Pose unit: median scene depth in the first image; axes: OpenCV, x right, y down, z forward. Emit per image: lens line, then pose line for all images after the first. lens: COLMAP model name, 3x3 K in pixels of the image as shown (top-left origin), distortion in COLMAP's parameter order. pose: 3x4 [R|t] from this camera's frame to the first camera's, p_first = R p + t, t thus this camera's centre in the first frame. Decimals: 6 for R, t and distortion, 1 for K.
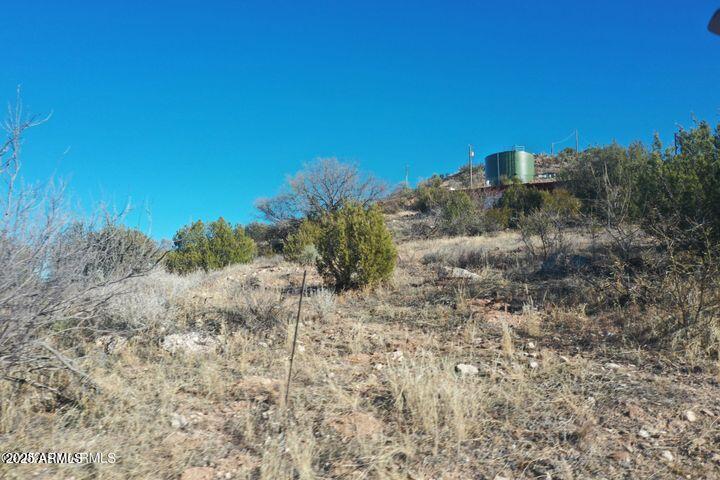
lens RADIAL K [[573.7, 0, 355.9], [0, 573.7, 242.3], [0, 0, 1]] dist [-0.002112, 0.001920]
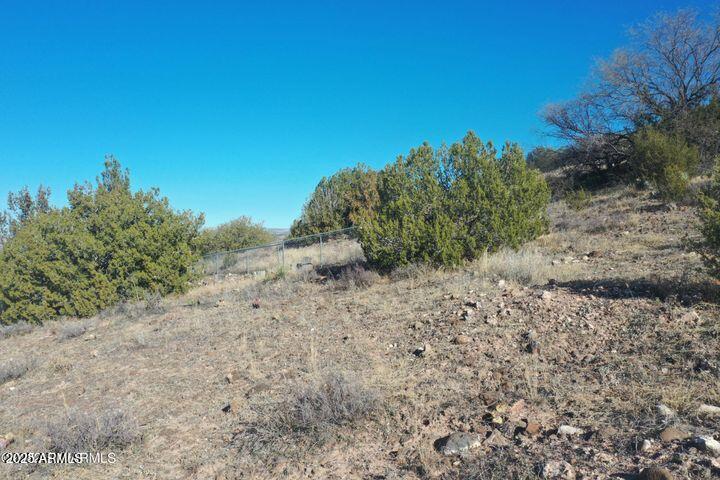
lens RADIAL K [[573.7, 0, 355.9], [0, 573.7, 242.3], [0, 0, 1]] dist [-0.002112, 0.001920]
pose [[0.884269, -0.018518, -0.466611, -0.069026], [0.073353, 0.992317, 0.099629, -0.006213], [0.461182, -0.122326, 0.878833, 0.359683]]
